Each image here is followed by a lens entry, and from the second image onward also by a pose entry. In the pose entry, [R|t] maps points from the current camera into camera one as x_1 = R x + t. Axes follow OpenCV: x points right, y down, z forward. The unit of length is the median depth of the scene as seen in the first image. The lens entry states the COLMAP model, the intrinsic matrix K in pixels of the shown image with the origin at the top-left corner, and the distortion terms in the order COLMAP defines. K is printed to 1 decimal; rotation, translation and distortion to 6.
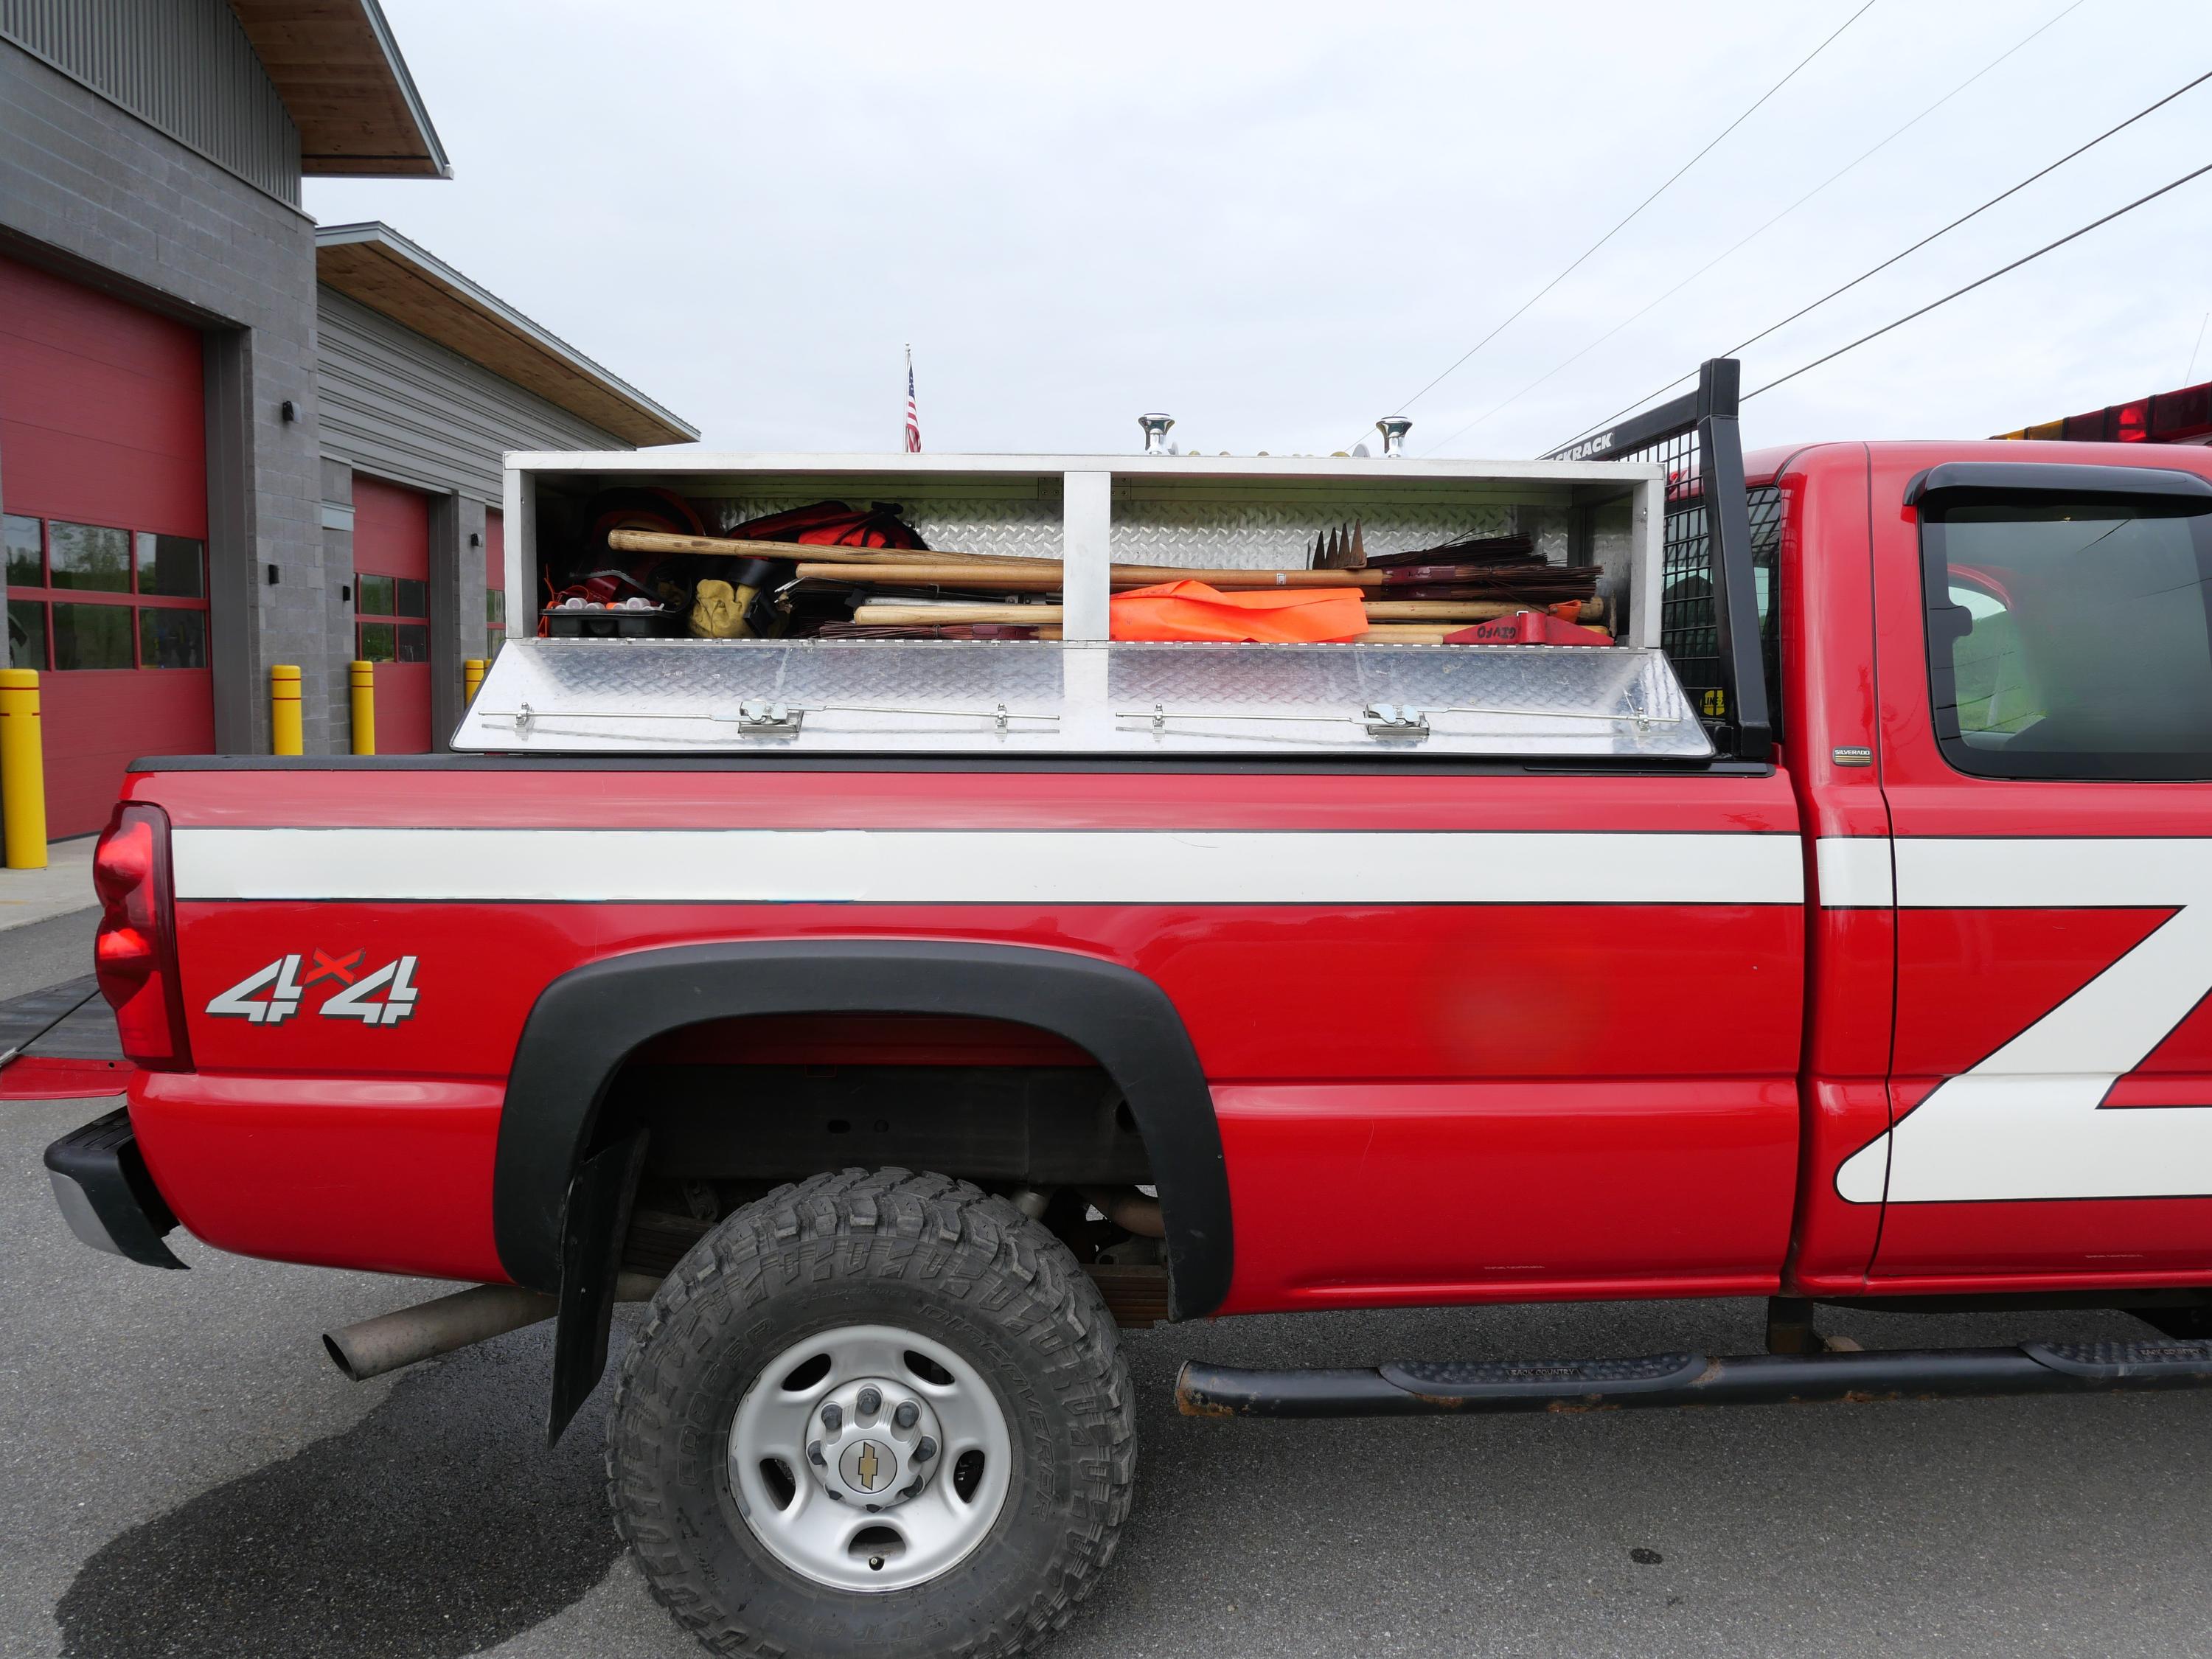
lens RADIAL K [[1615.7, 0, 1106.0], [0, 1615.7, 829.5], [0, 0, 1]] dist [-0.052706, 0.013850]
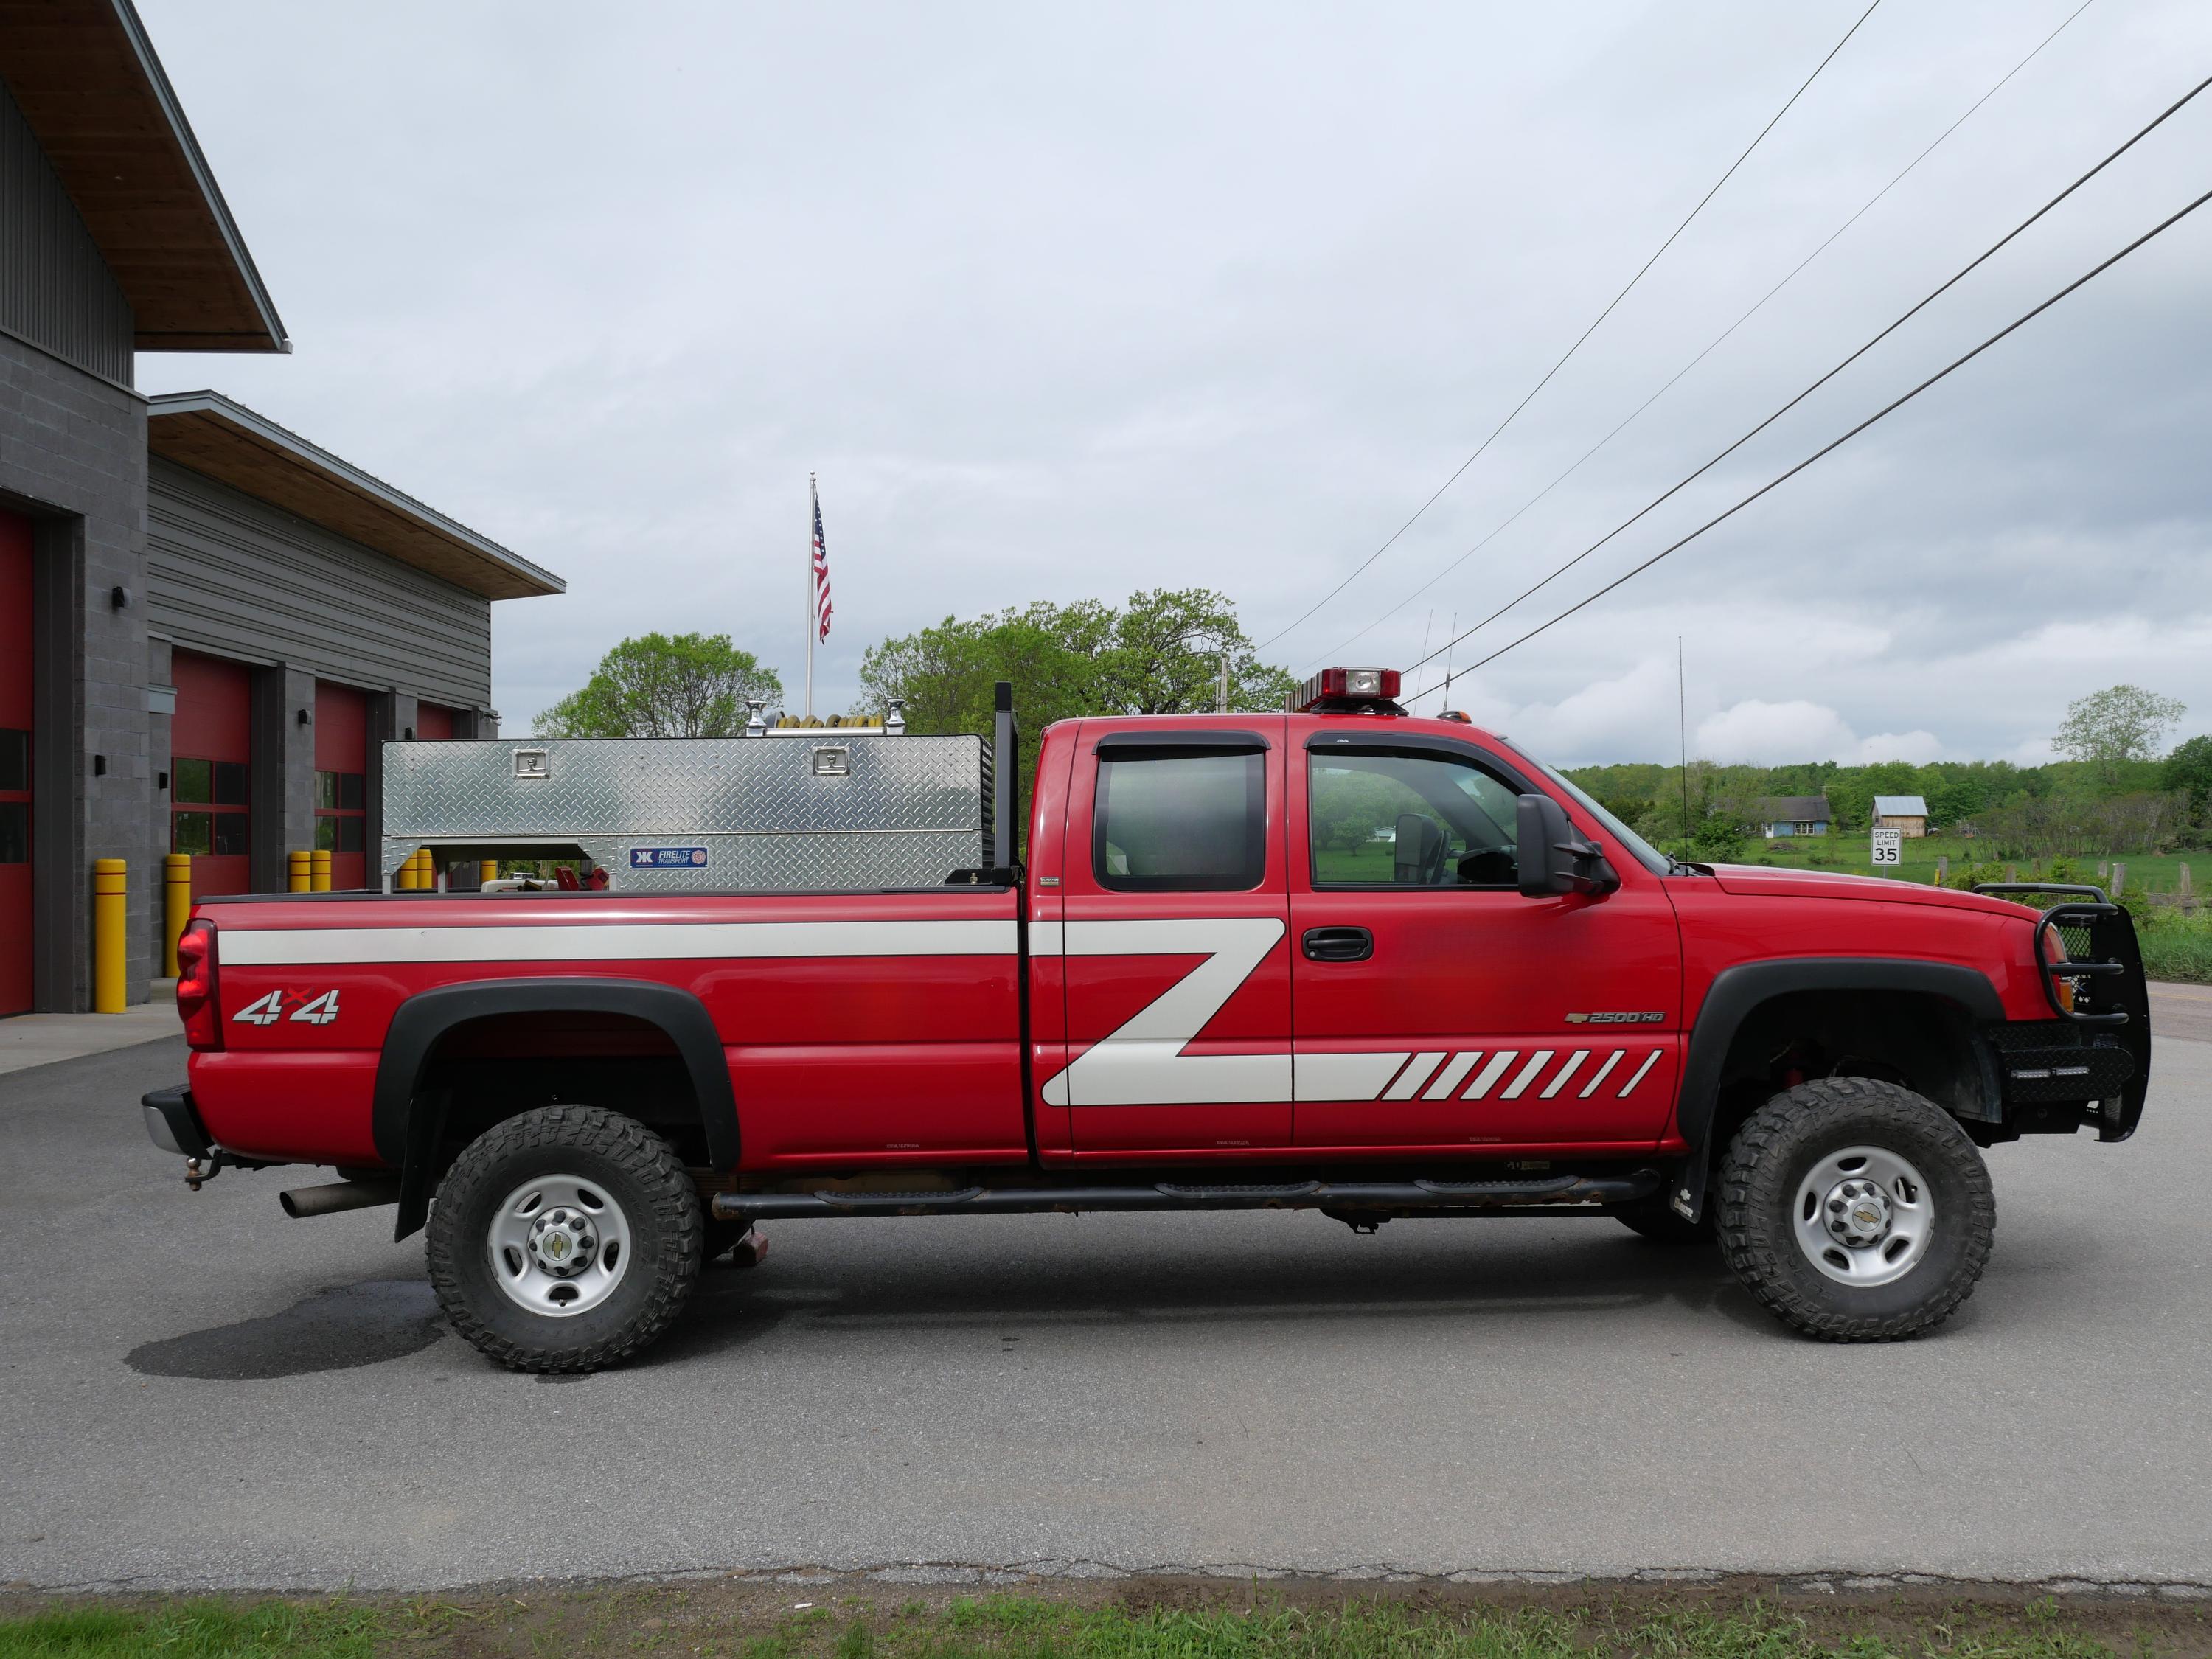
lens RADIAL K [[2179.5, 0, 1106.0], [0, 2179.5, 829.5], [0, 0, 1]] dist [0.001834, 0.002778]
pose [[0.999777, -0.018562, -0.010075, 0.519502], [0.017357, 0.993916, -0.108761, 0.172279], [0.012033, 0.108562, 0.994017, -1.586962]]
